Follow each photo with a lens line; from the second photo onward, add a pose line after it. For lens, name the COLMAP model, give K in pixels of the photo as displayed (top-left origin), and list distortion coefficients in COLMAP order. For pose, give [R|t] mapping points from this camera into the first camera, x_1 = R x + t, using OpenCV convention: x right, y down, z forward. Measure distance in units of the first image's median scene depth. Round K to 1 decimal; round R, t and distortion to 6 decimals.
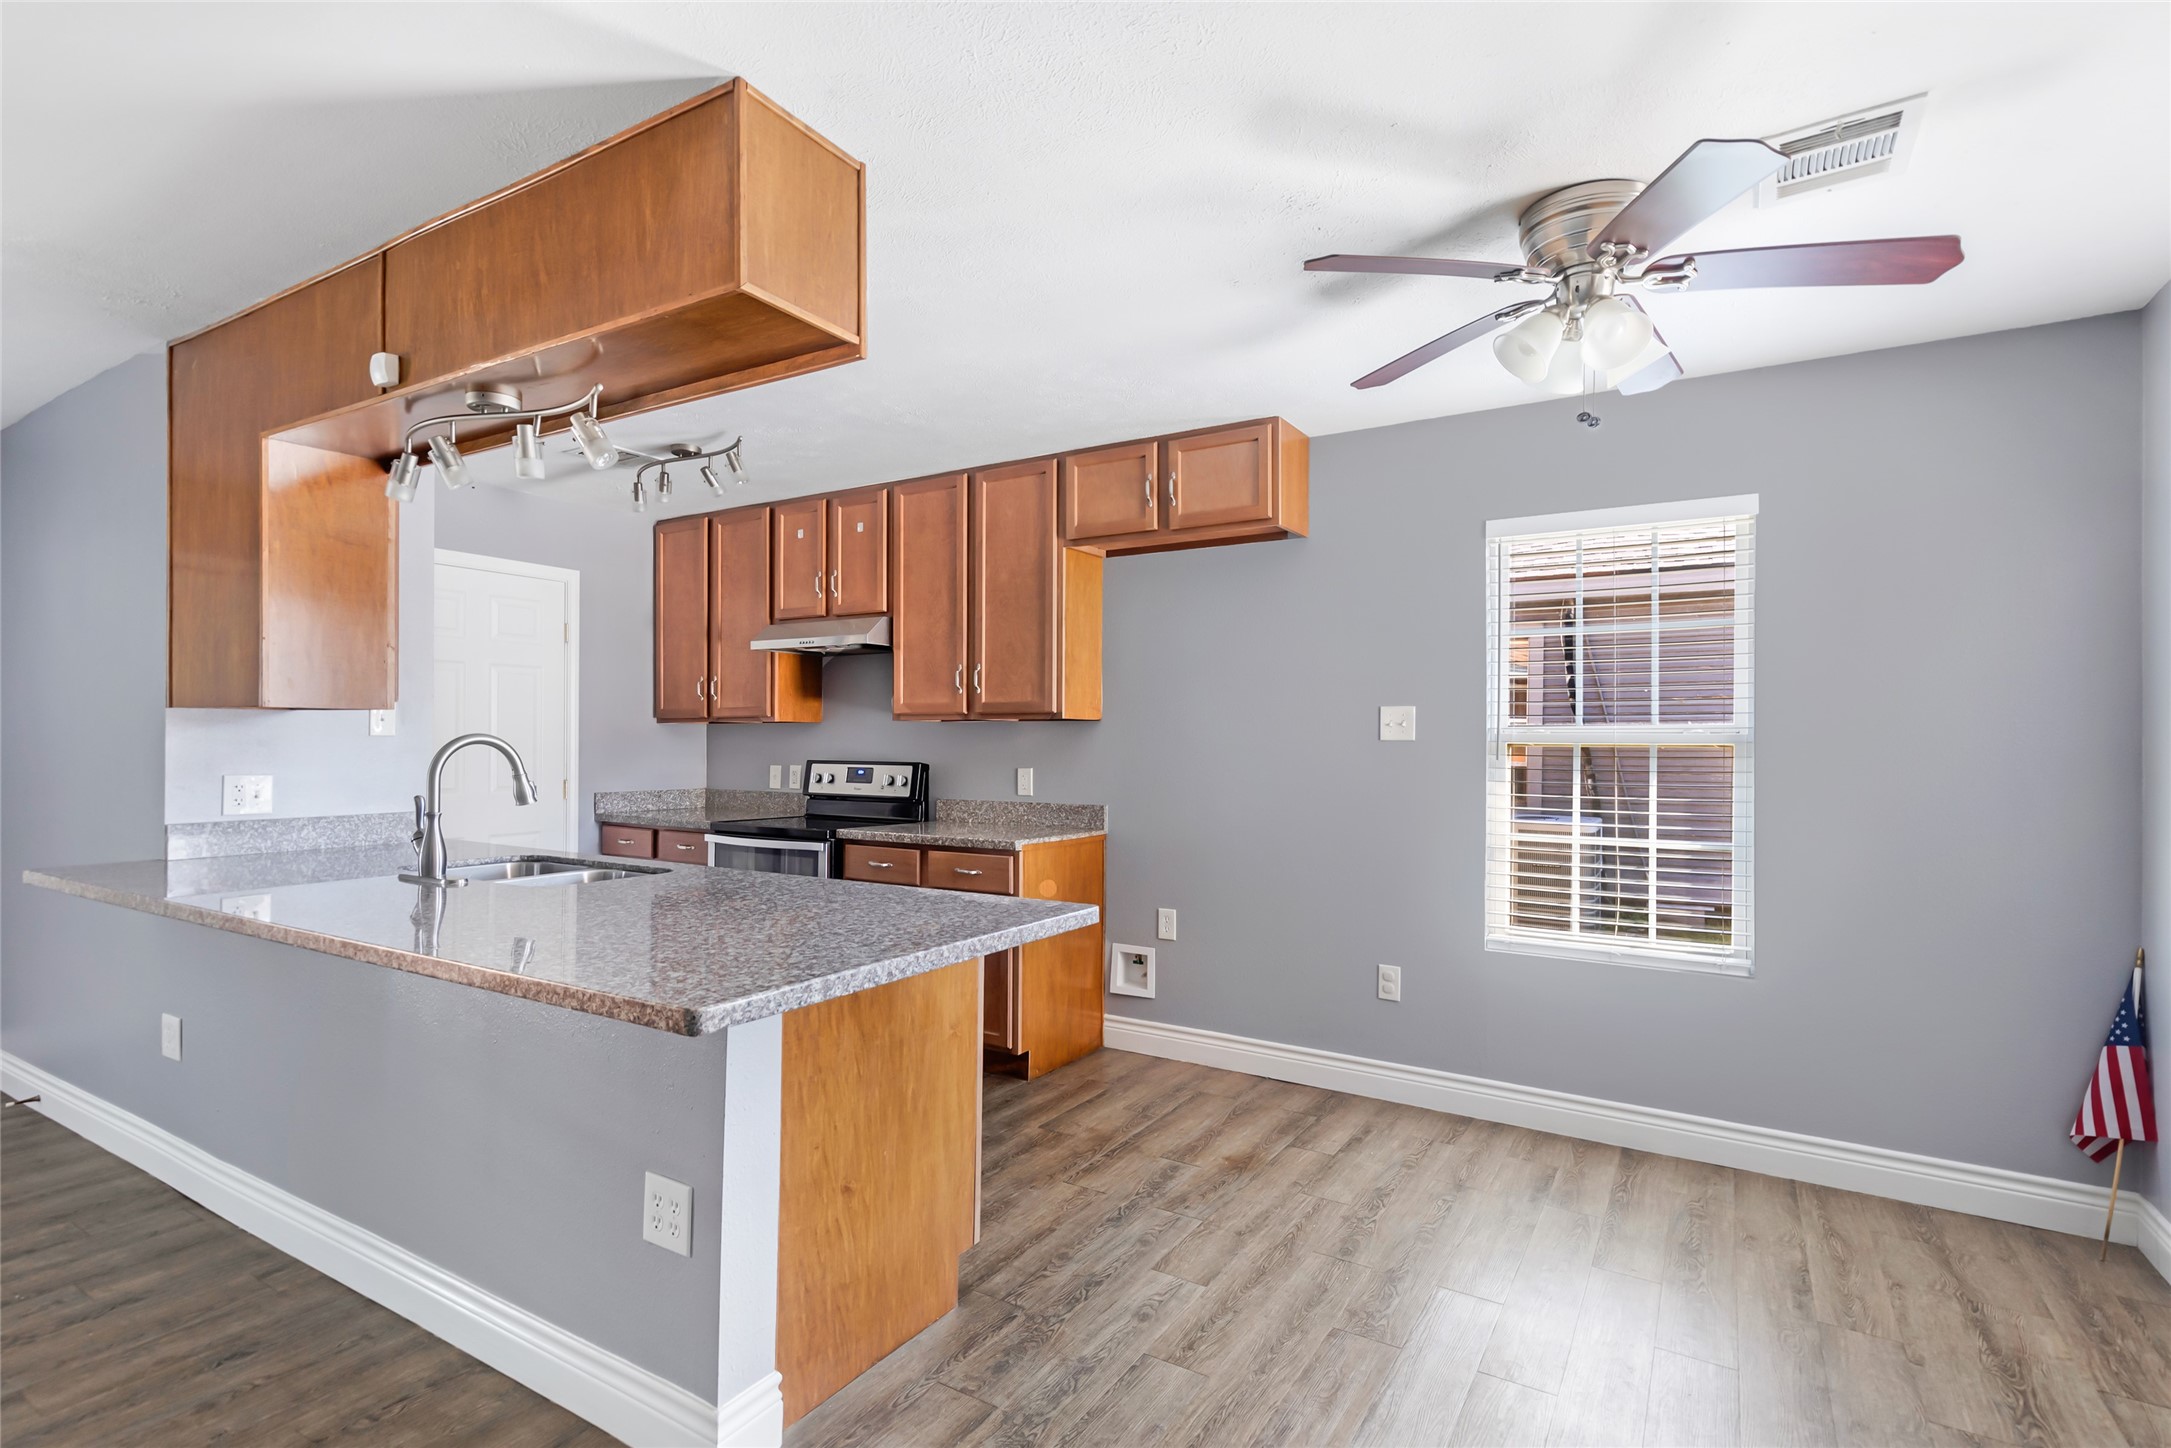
lens RADIAL K [[1033.1, 0, 1084.0], [0, 1033.1, 728.1], [0, 0, 1]] dist [0.001937, 0.000130]
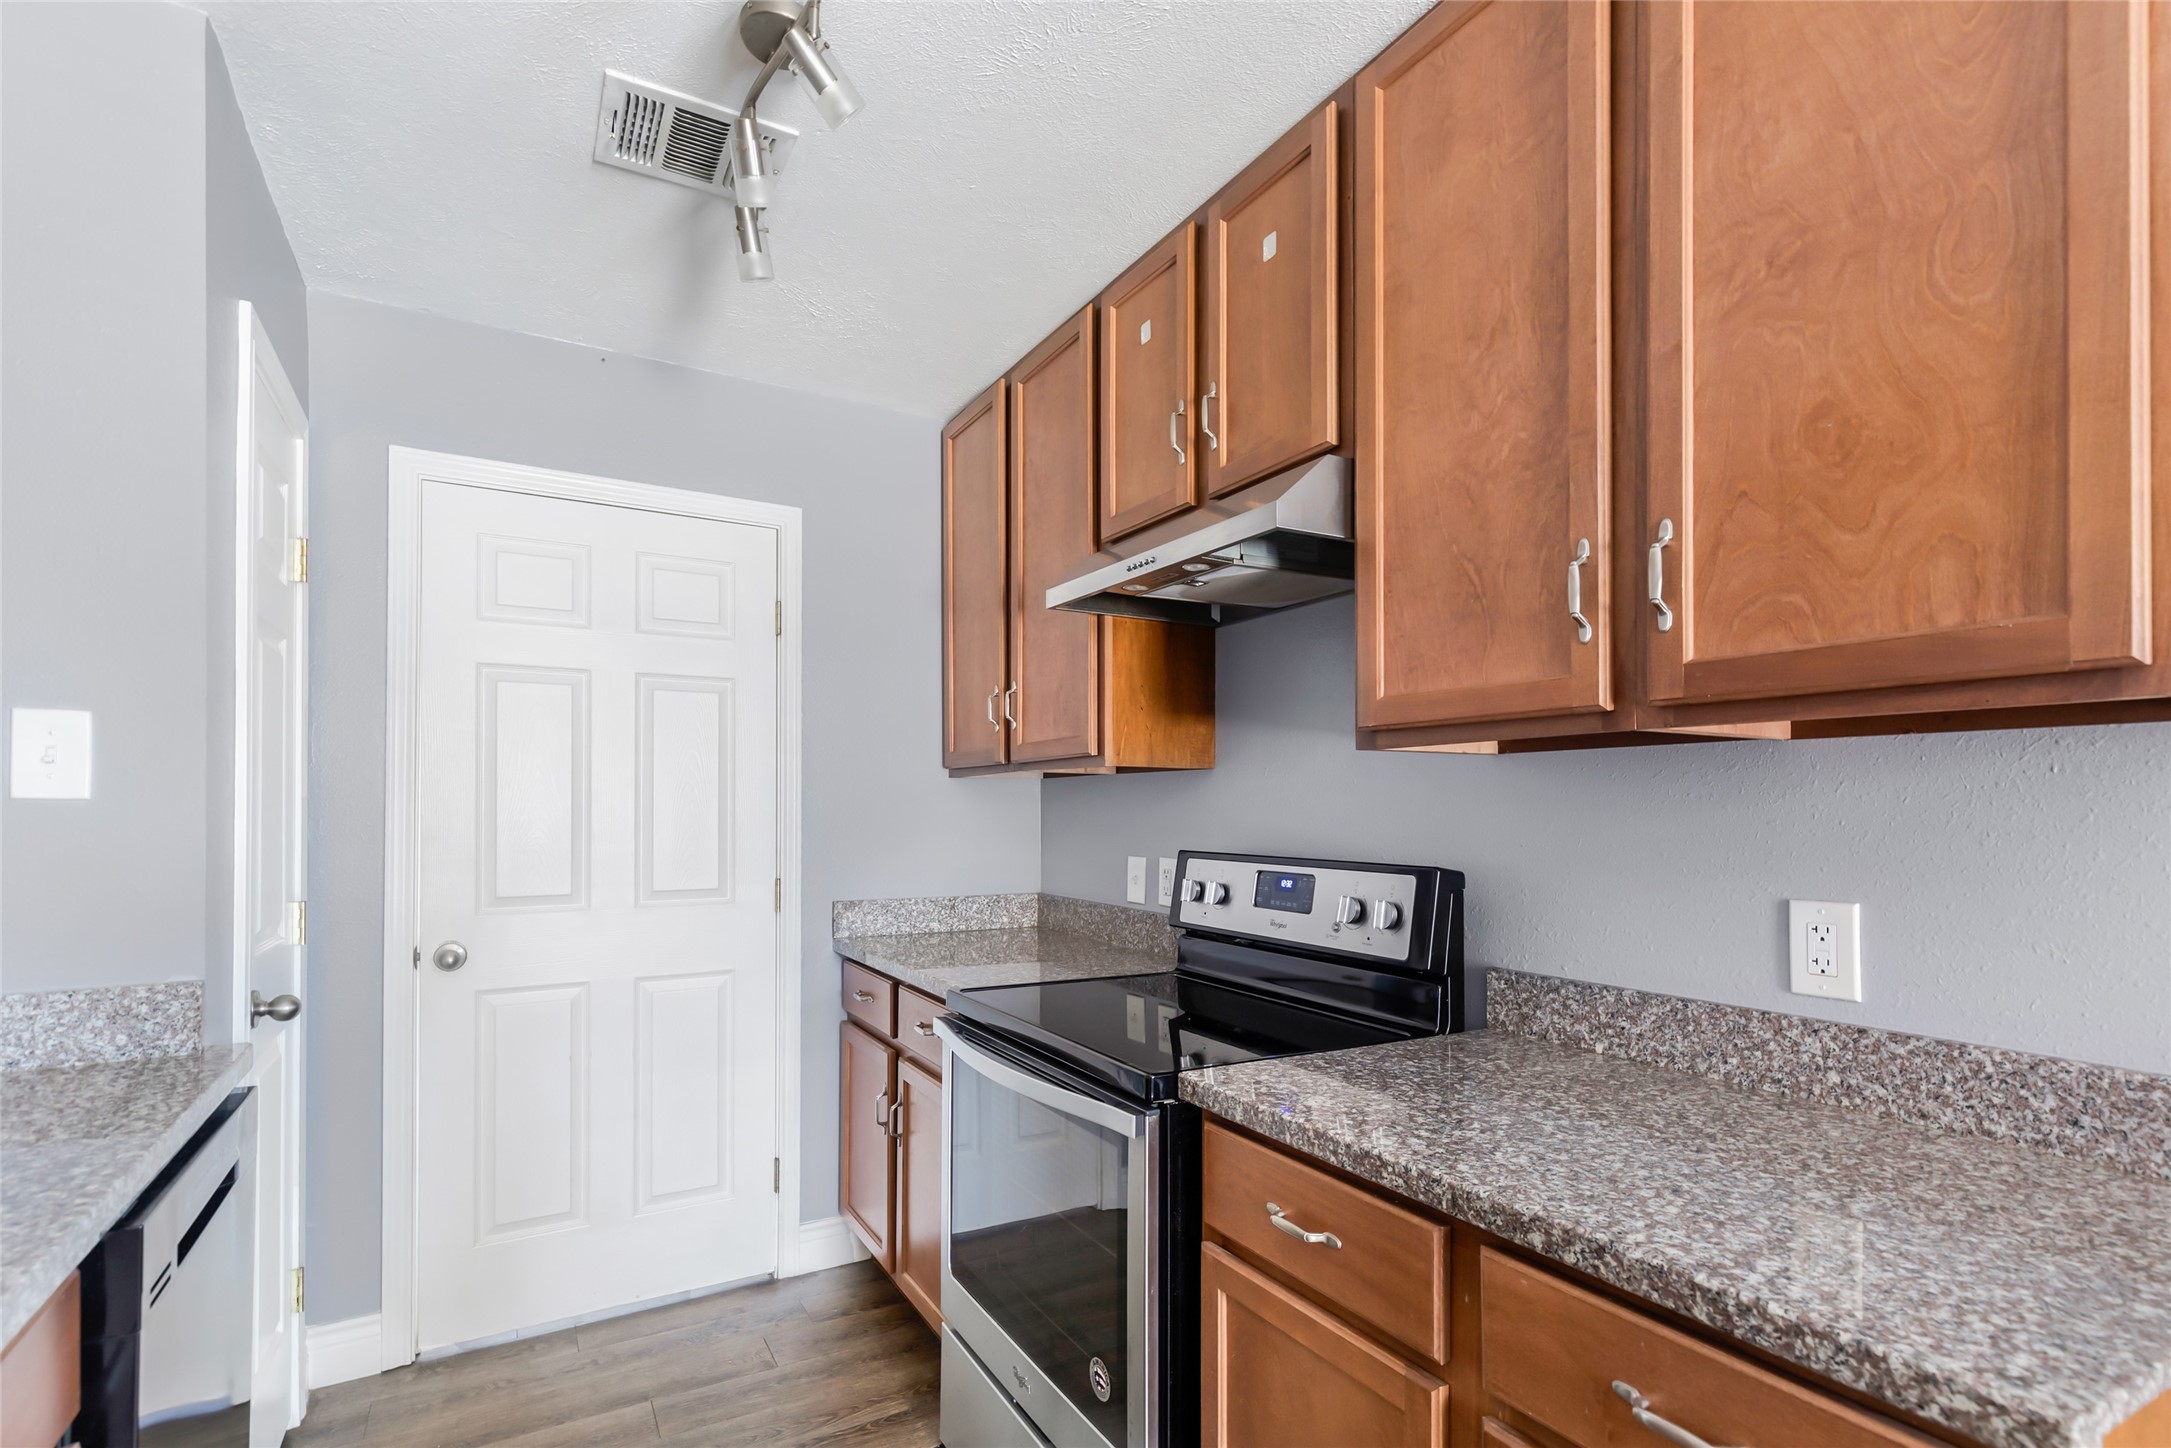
lens RADIAL K [[1033.1, 0, 1069.0], [0, 1033.1, 801.0], [0, 0, 1]] dist [0.001937, 0.000130]
pose [[0.881031, -0.005585, -0.473025, -0.100390], [0.007809, 0.999966, 0.002737, 0.008178], [0.472993, -0.006105, 0.881045, 0.615056]]
